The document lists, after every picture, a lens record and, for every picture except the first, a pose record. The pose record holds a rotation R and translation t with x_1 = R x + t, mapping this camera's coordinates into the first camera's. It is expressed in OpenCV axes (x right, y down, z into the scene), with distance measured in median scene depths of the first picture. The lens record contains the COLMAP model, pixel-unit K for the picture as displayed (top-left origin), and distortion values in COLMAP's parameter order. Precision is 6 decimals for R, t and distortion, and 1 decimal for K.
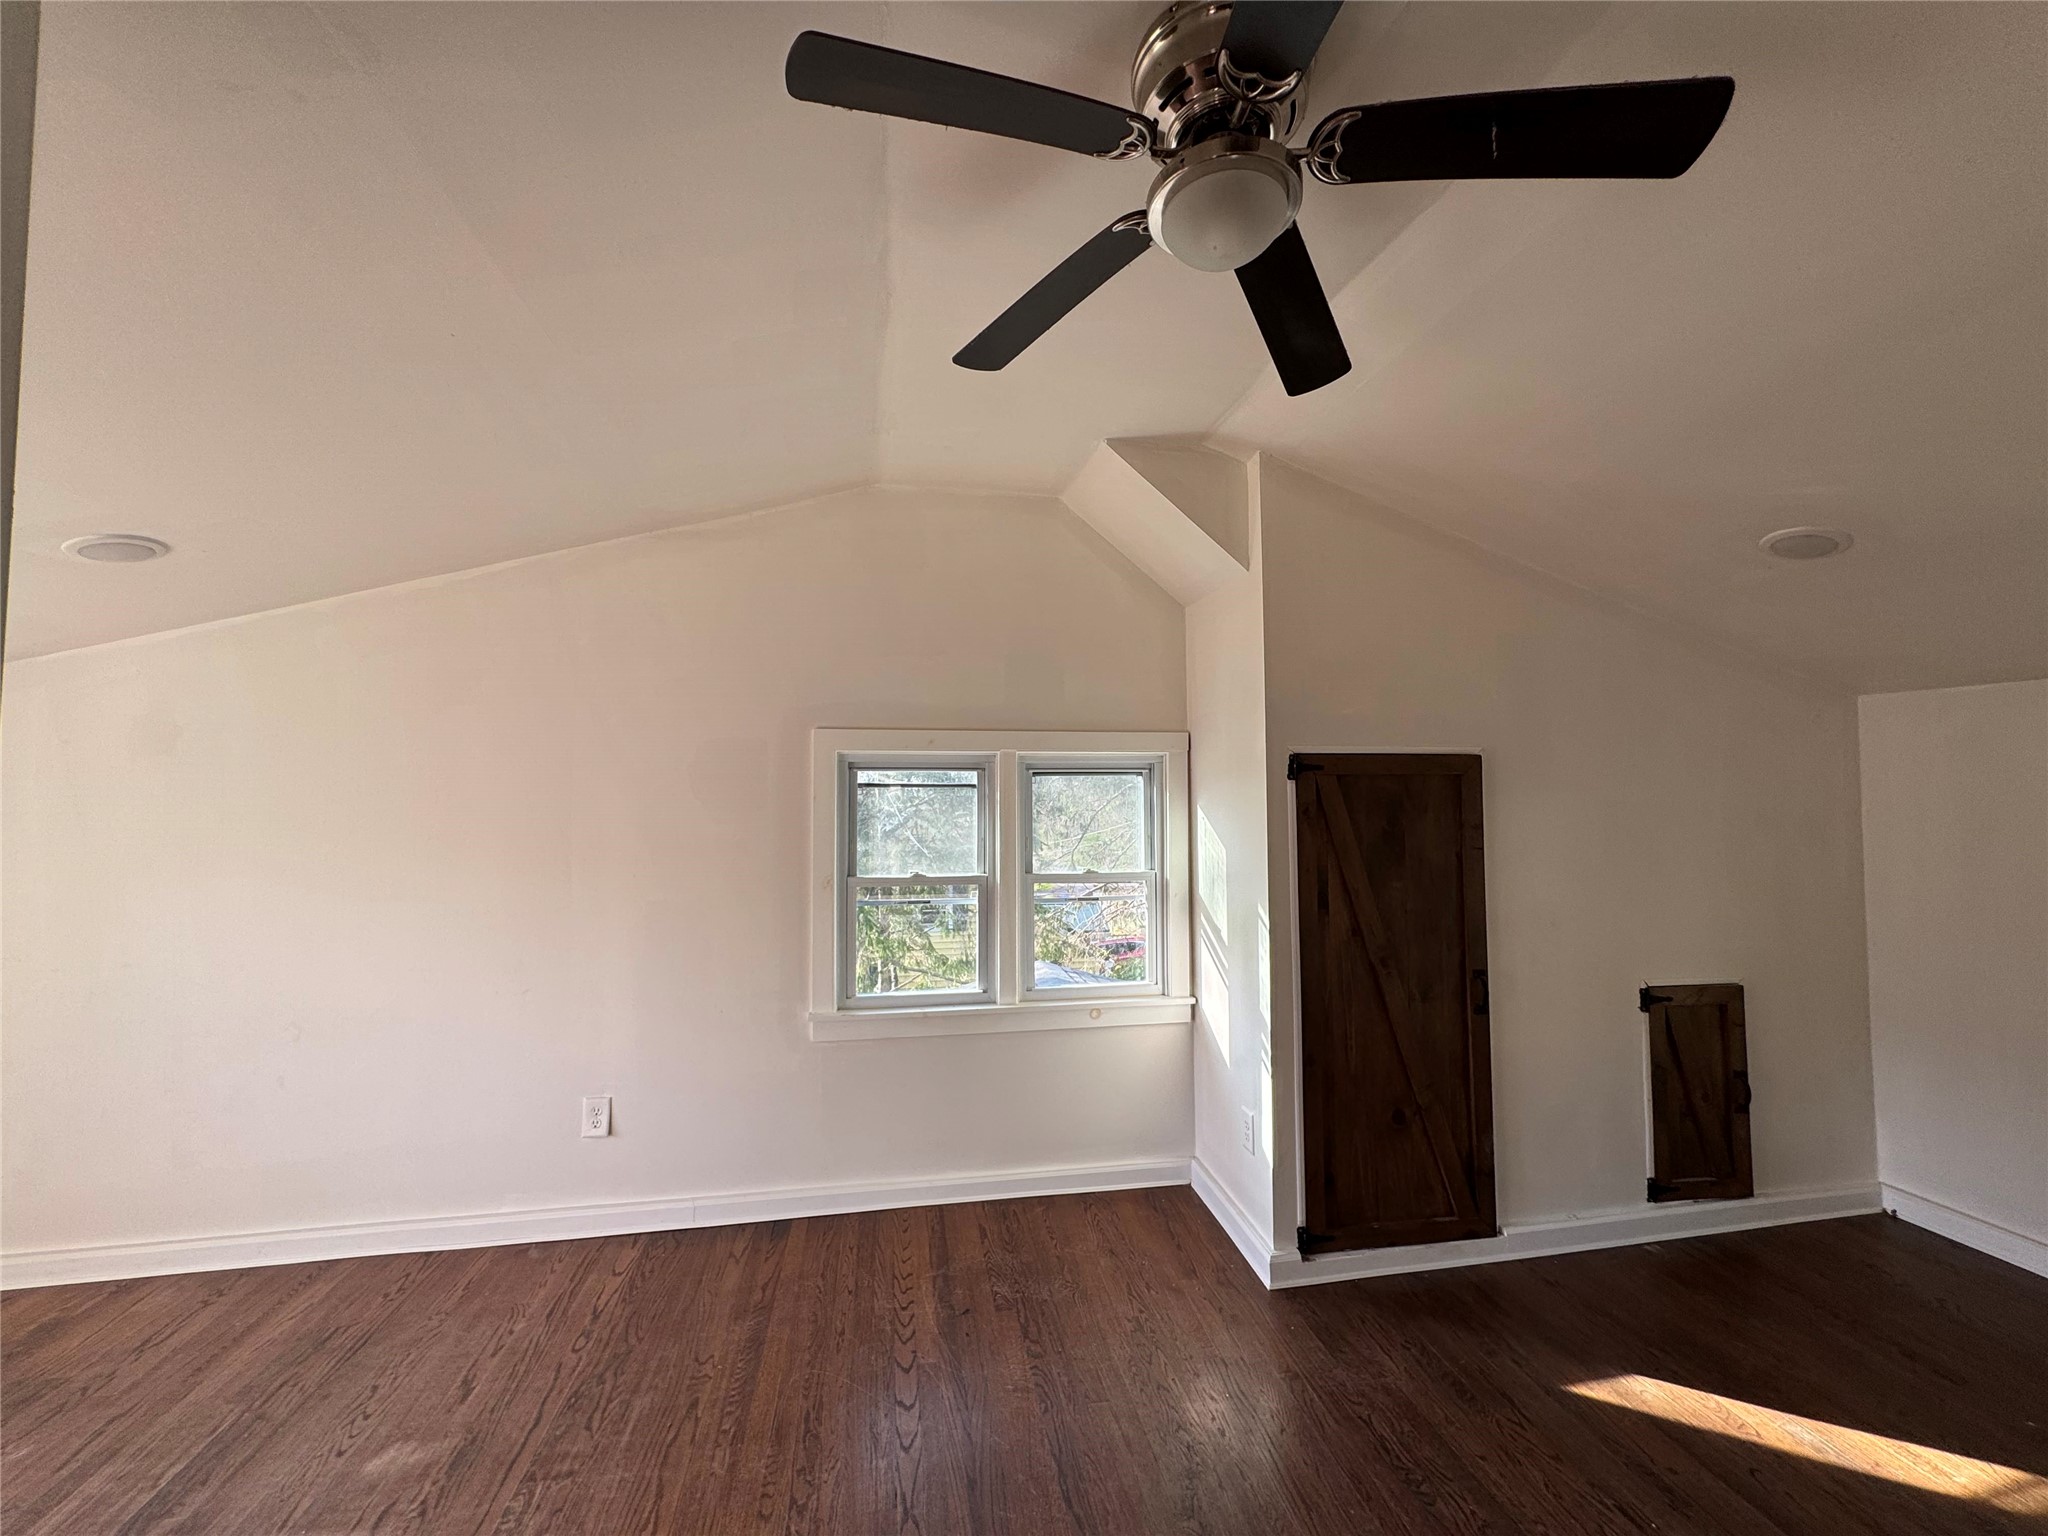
lens RADIAL K [[818.1, 0, 1027.0], [0, 818.1, 764.1], [0, 0, 1]] dist [-0.001173, 0.000224]
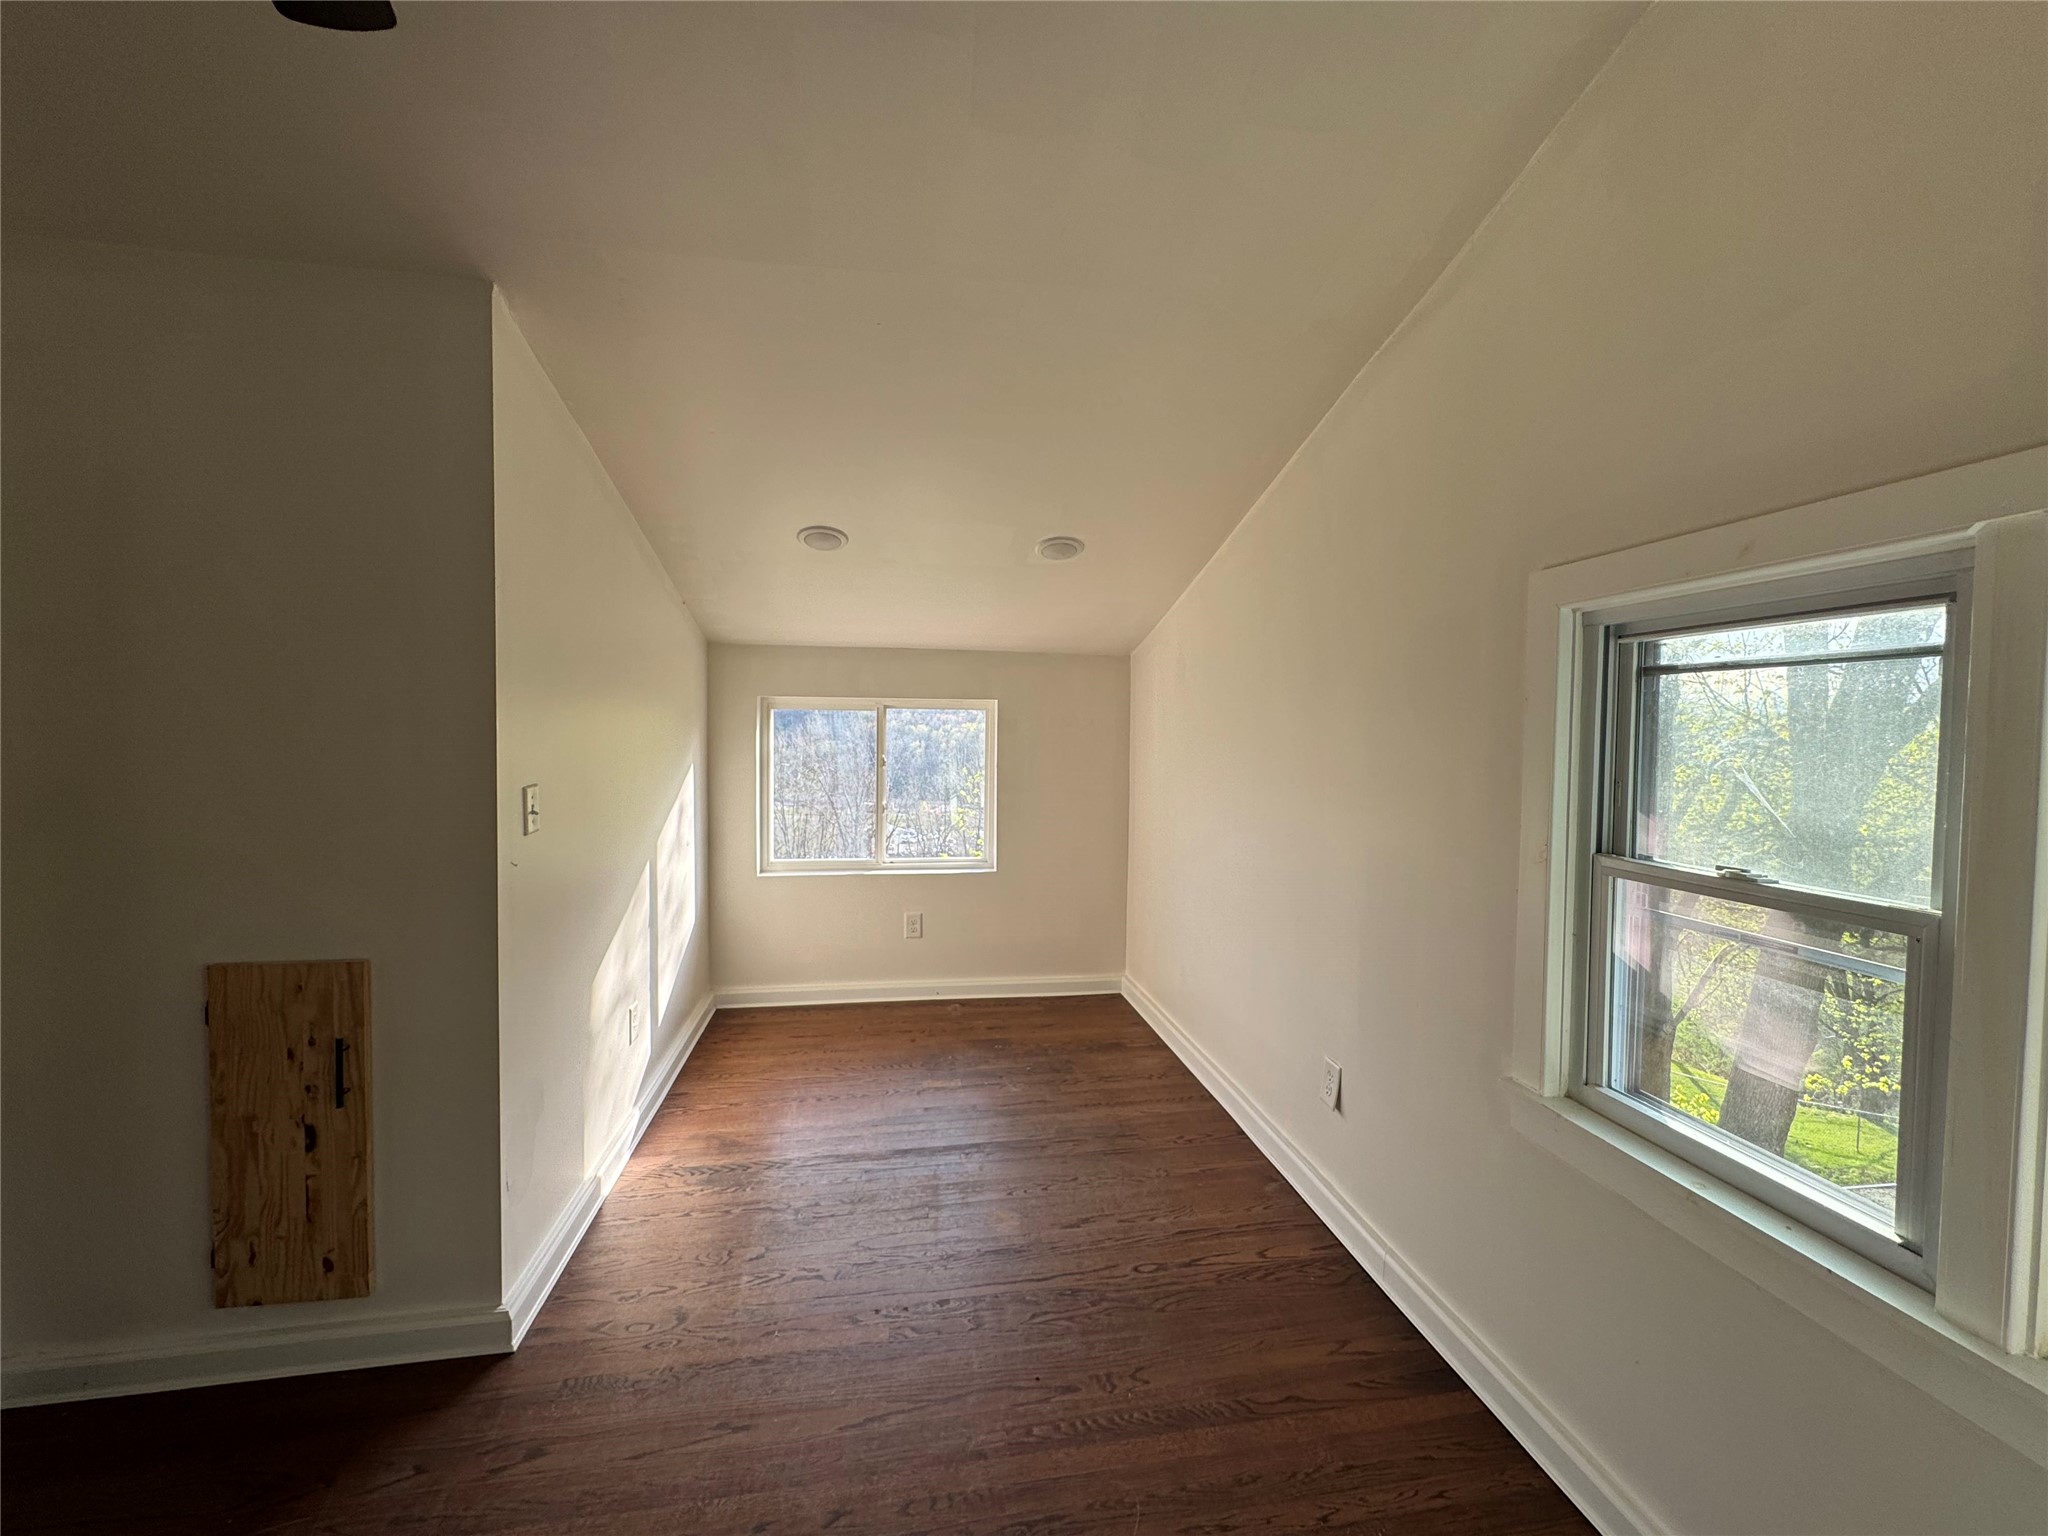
lens RADIAL K [[826.6, 0, 1022.9], [0, 826.6, 758.3], [0, 0, 1]] dist [-0.000500, 0.000012]
pose [[-0.012550, 0.038878, -0.999165, 0.304362], [0.033419, 0.998702, 0.038440, 0.049111], [0.999363, -0.032908, -0.013833, 0.665383]]
